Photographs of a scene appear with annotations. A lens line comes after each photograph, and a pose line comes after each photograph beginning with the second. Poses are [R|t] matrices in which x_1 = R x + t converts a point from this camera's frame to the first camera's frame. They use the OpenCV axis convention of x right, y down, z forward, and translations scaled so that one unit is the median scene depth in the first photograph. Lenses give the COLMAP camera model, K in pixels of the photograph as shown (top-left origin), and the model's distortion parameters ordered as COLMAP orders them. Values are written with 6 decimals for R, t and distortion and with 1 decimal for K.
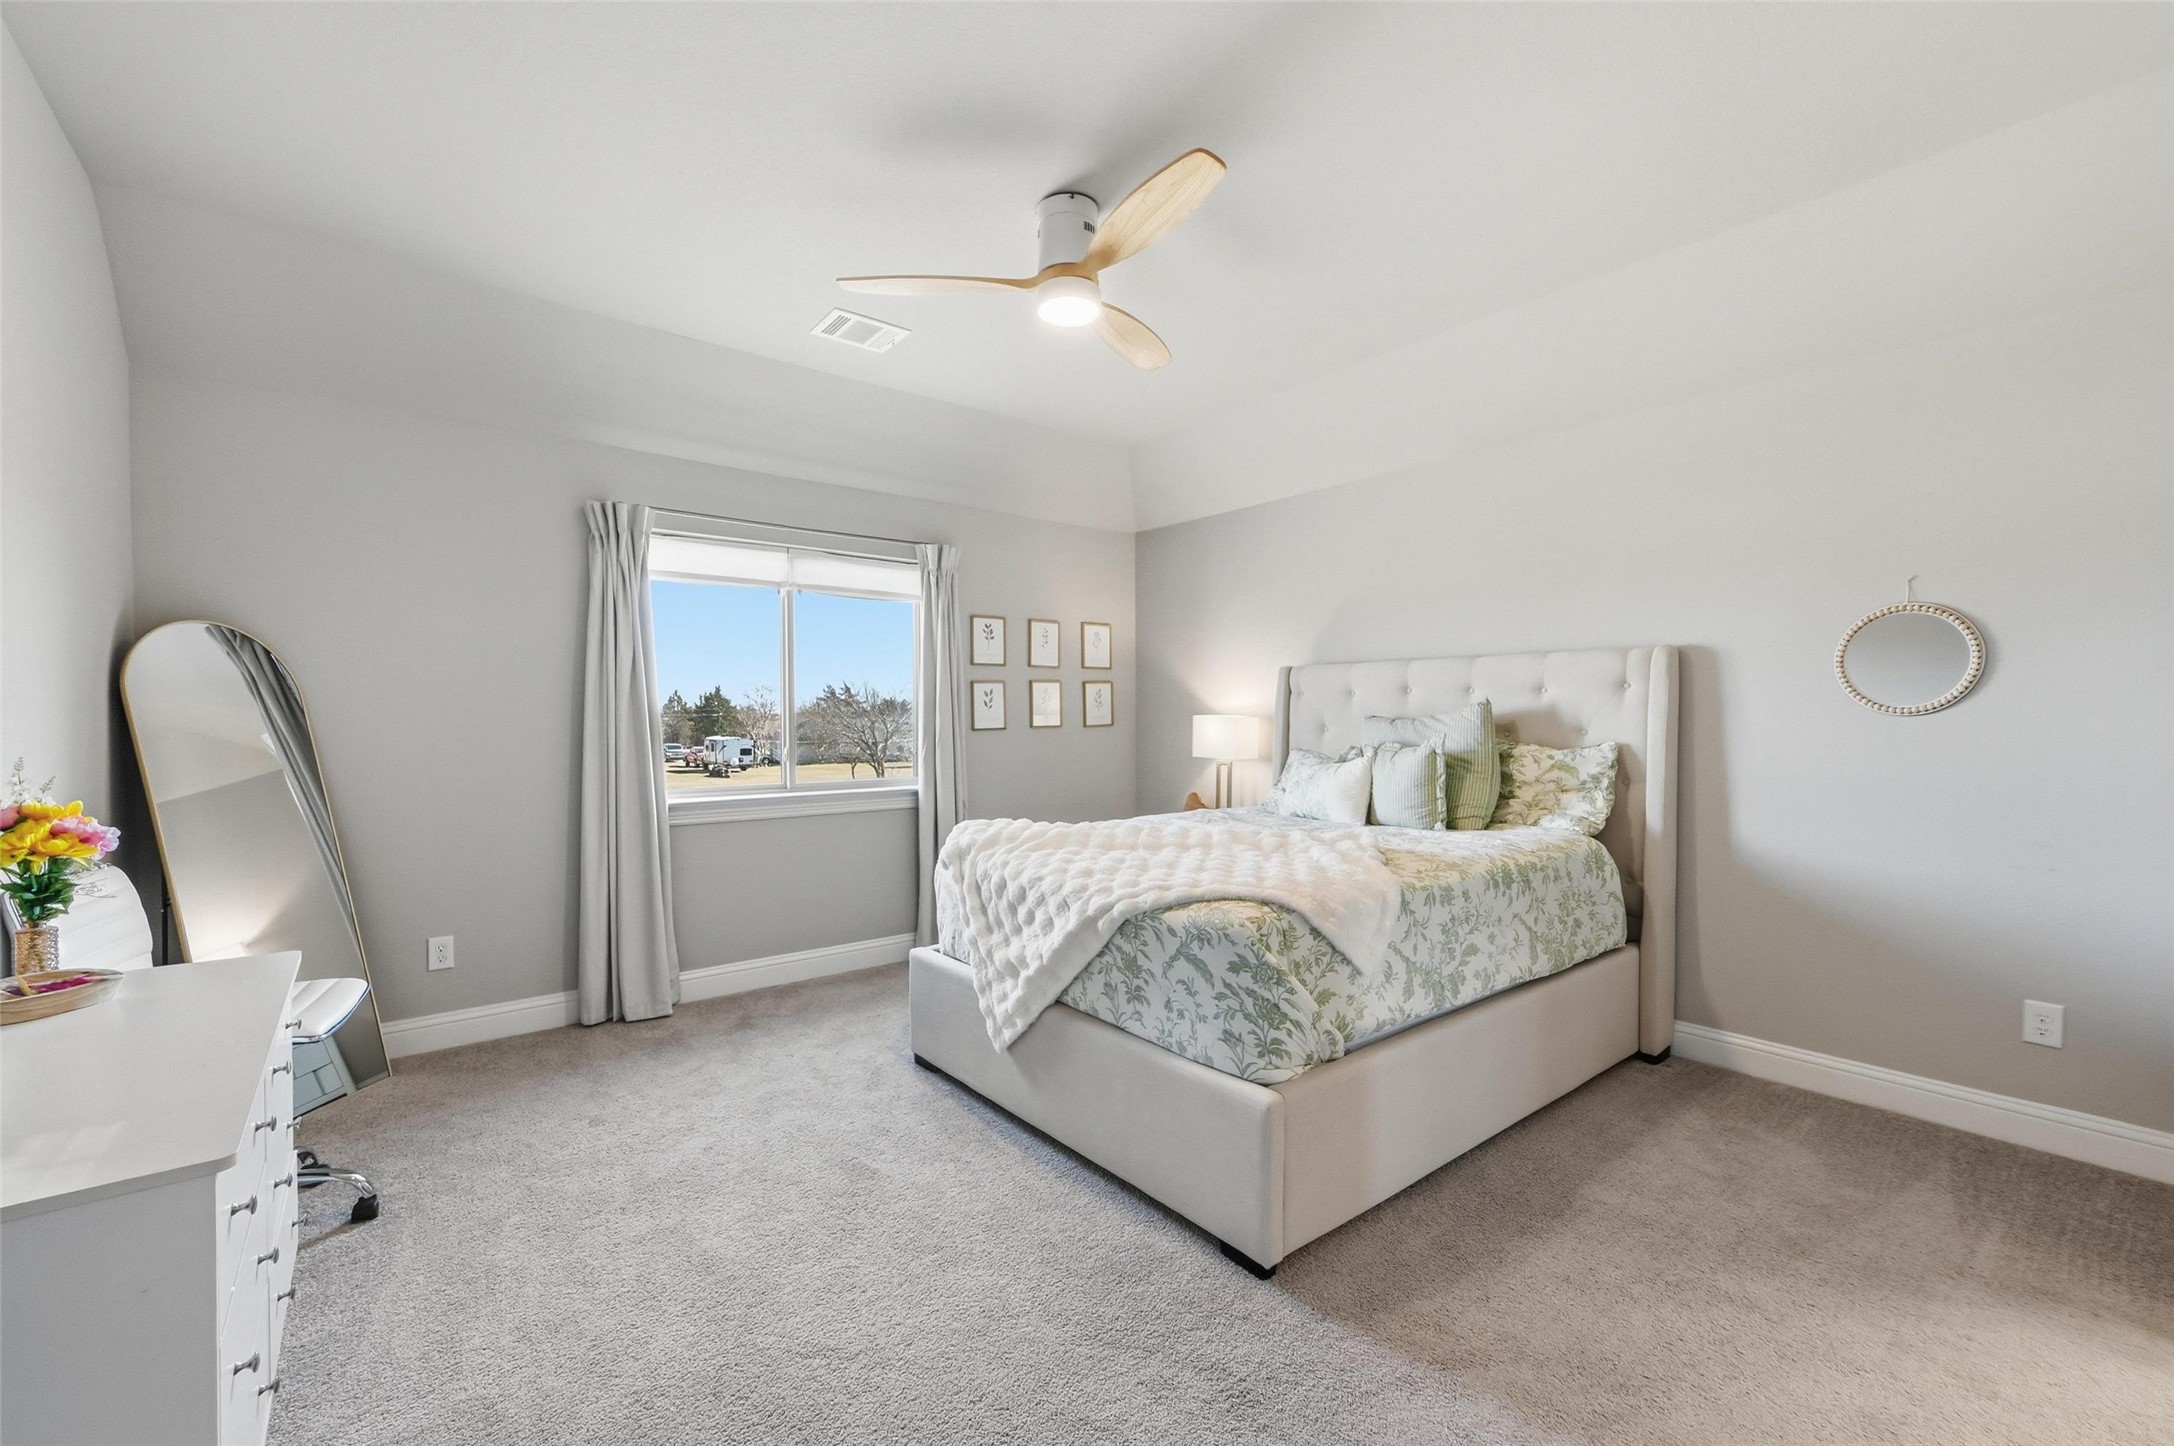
lens RADIAL K [[862.6, 0, 1089.7], [0, 862.6, 721.1], [0, 0, 1]] dist [0.000097, 0.000313]
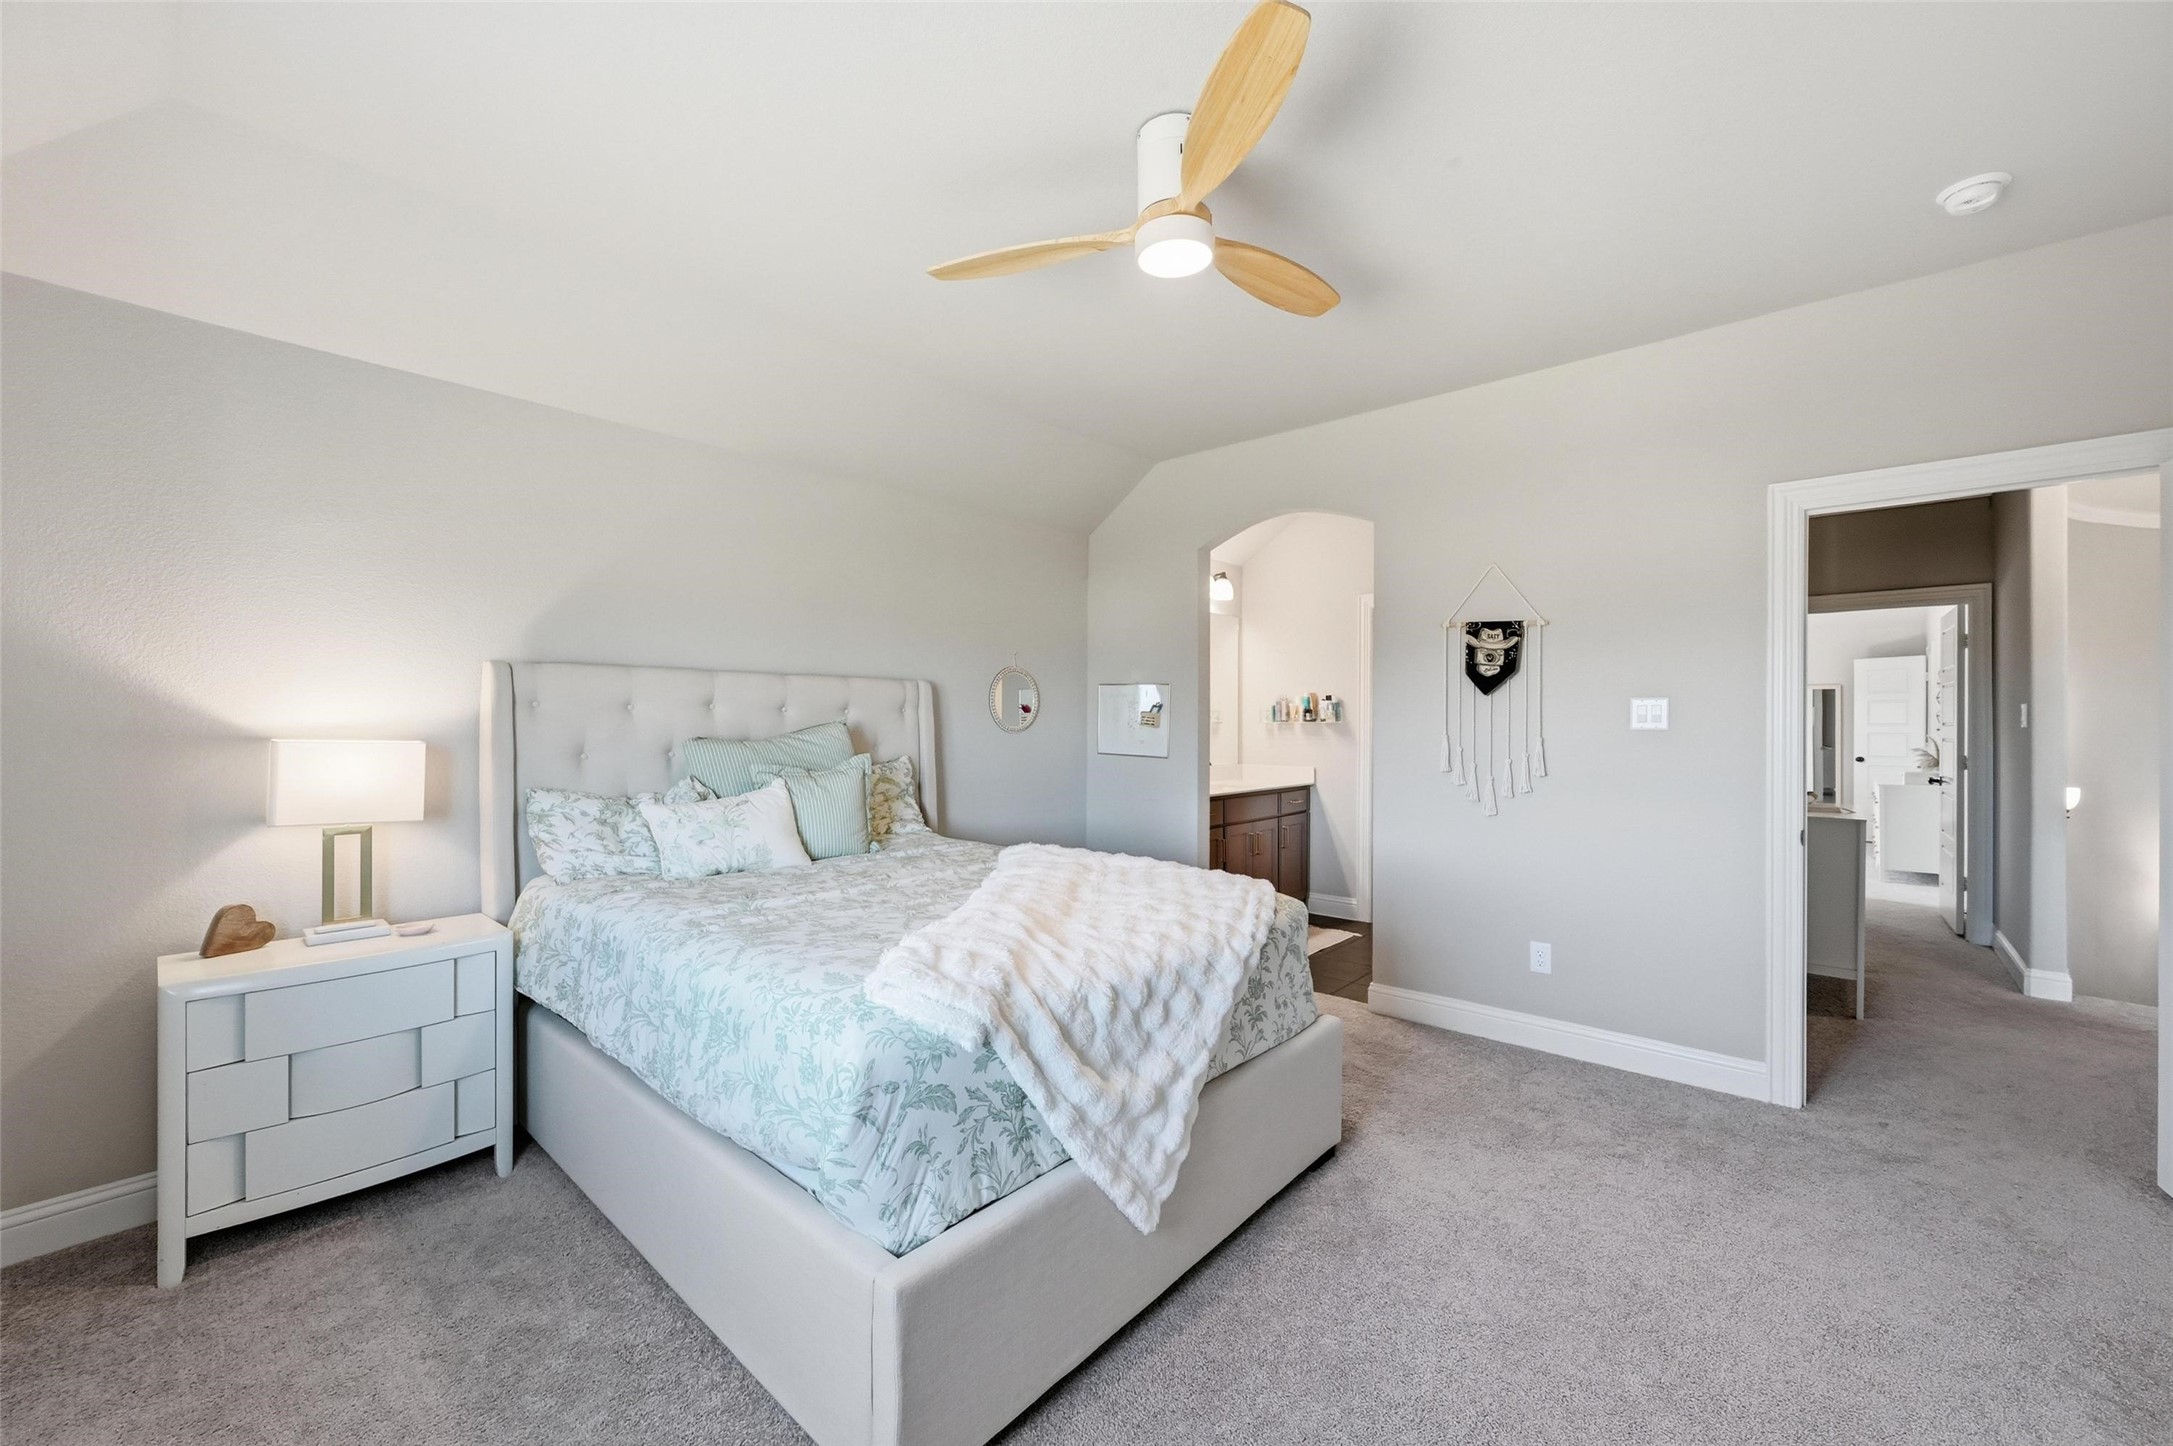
lens RADIAL K [[862.2, 0, 1090.7], [0, 862.2, 725.3], [0, 0, 1]] dist [0.000097, 0.000313]
pose [[-0.158282, -0.001358, 0.987393, -0.805052], [0.009030, 0.999955, 0.002823, -0.024589], [-0.987353, 0.009363, -0.158263, 1.190042]]
